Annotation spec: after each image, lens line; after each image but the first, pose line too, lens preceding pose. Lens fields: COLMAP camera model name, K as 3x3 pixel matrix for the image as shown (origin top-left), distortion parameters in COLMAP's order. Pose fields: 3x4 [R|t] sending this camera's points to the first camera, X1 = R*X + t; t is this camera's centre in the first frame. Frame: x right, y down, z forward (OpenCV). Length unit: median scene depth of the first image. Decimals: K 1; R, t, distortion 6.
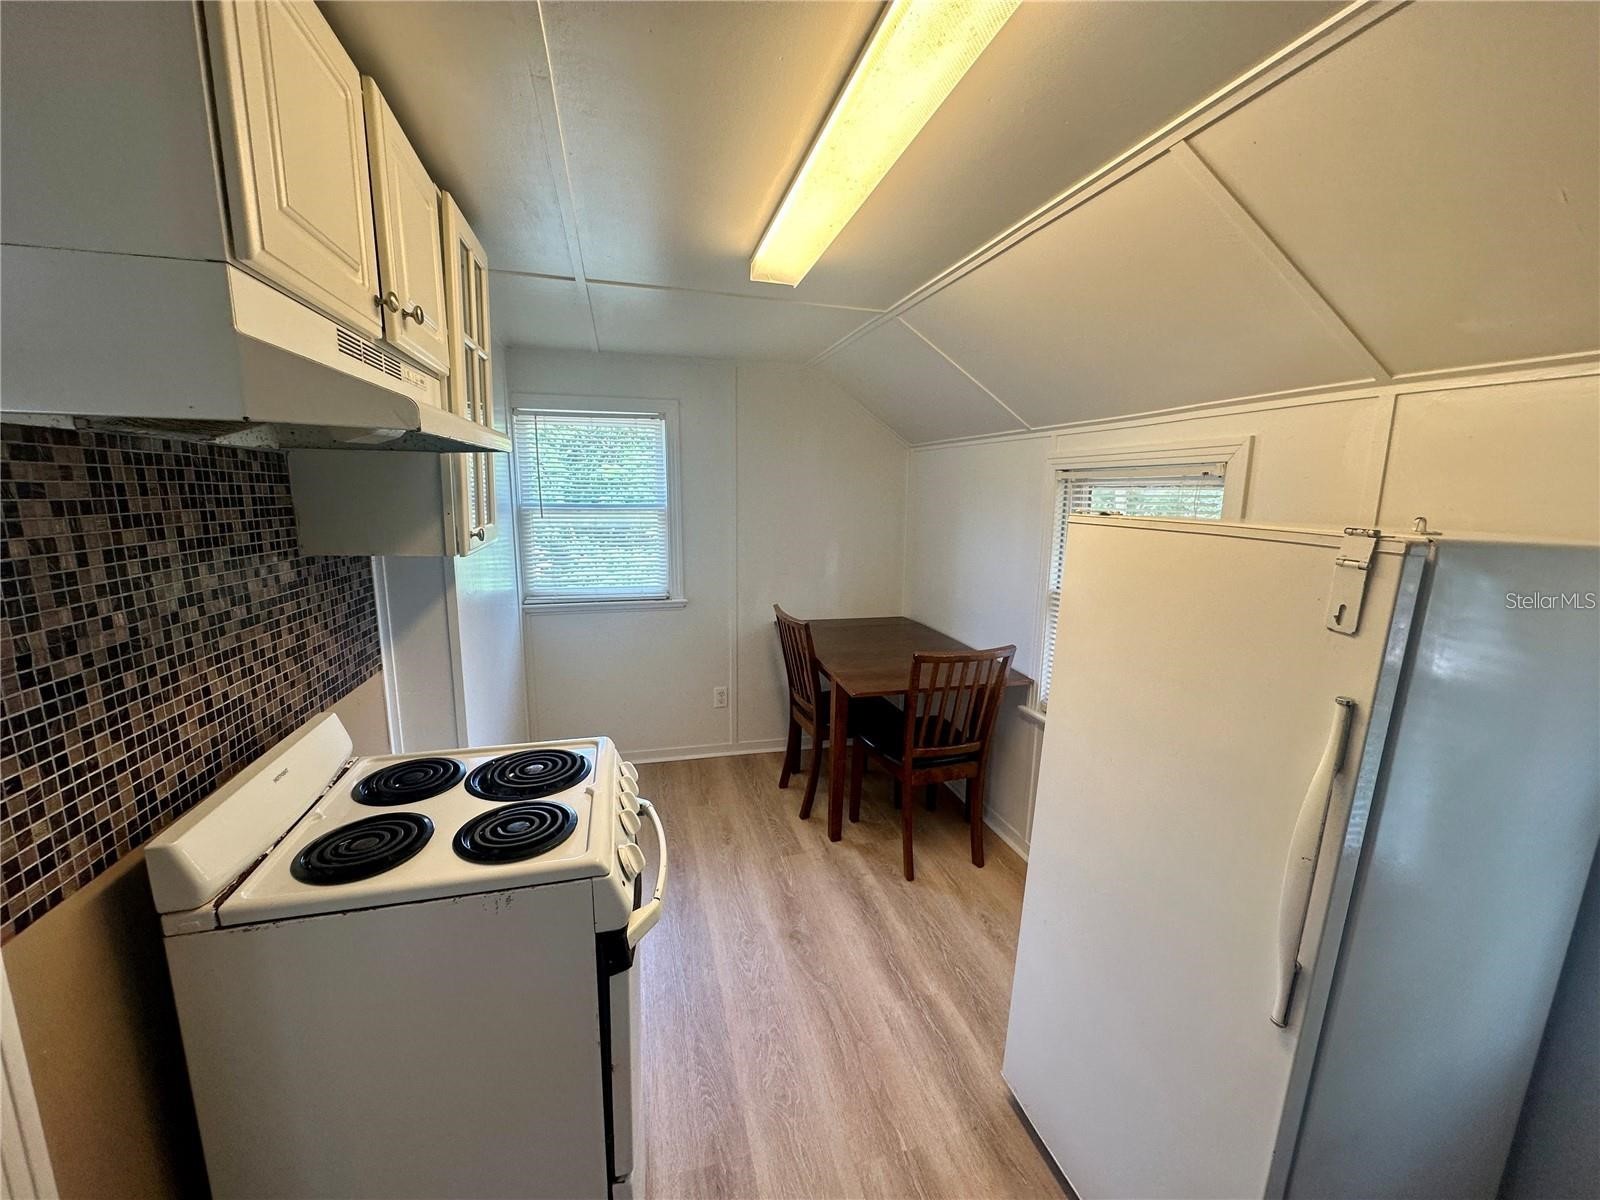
lens RADIAL K [[639.9, 0, 798.6], [0, 639.9, 600.5], [0, 0, 1]] dist [-0.005664, 0.001133]
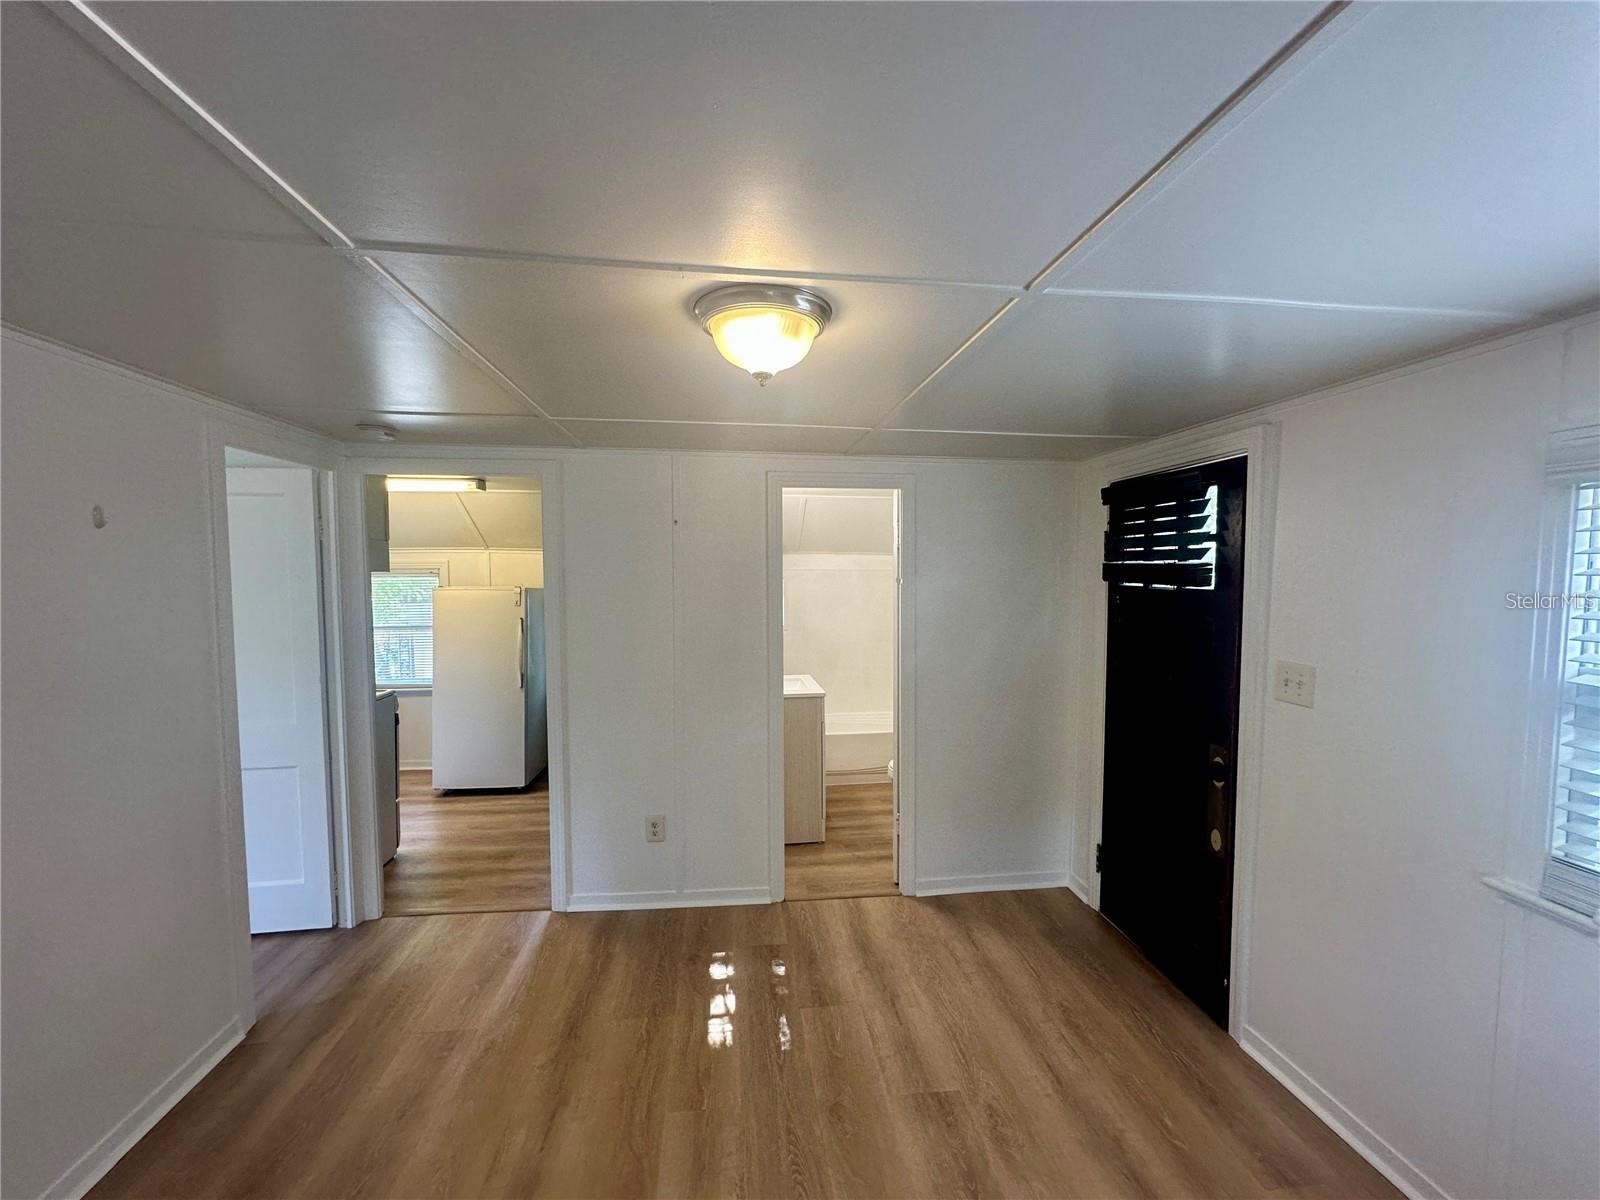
lens RADIAL K [[639.9, 0, 799.9], [0, 639.9, 599.6], [0, 0, 1]] dist [-0.005664, 0.001133]
pose [[0.145058, -0.059939, 0.987606, -3.563609], [0.172392, 0.984427, 0.034425, 0.194963], [-0.974289, 0.165262, 0.153132, -1.855292]]
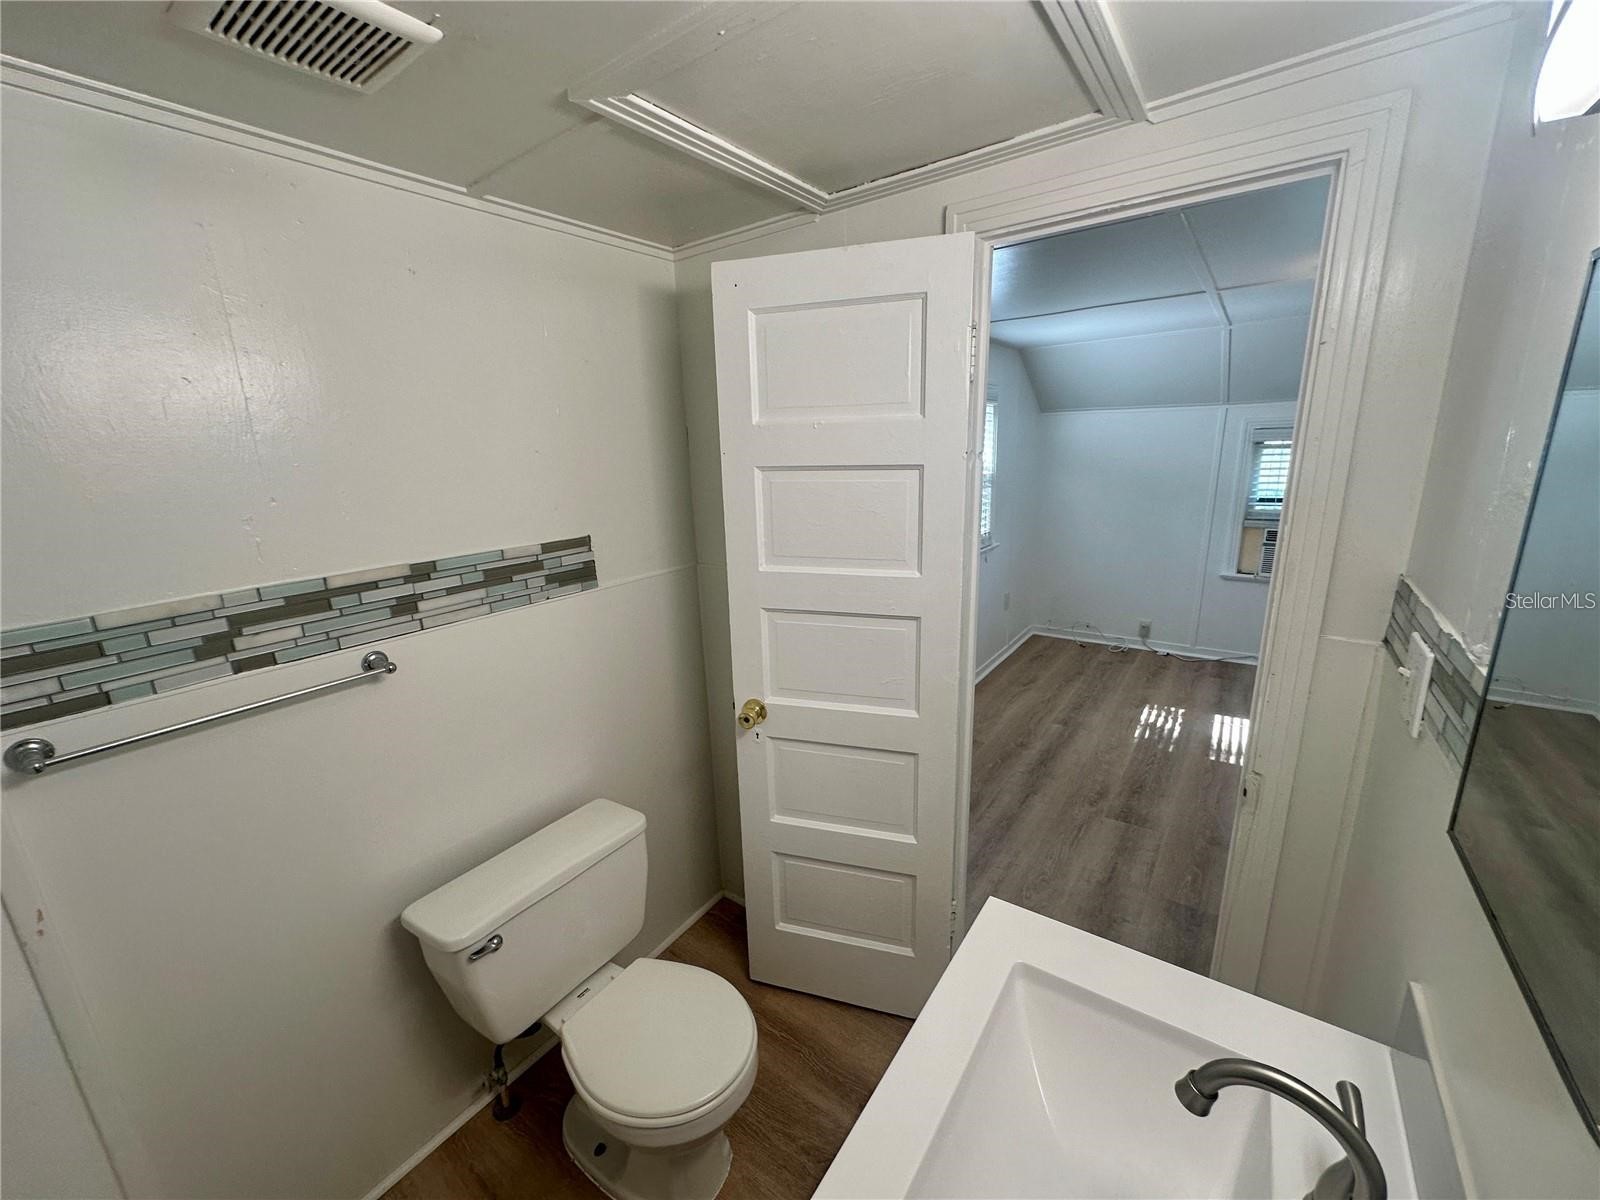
lens RADIAL K [[639.9, 0, 798.9], [0, 639.9, 600.9], [0, 0, 1]] dist [-0.005664, 0.001133]
pose [[-0.779540, 0.167301, -0.603595, 1.039254], [-0.080063, 0.929147, 0.360937, 0.102567], [0.621214, 0.329690, -0.710913, -0.928600]]
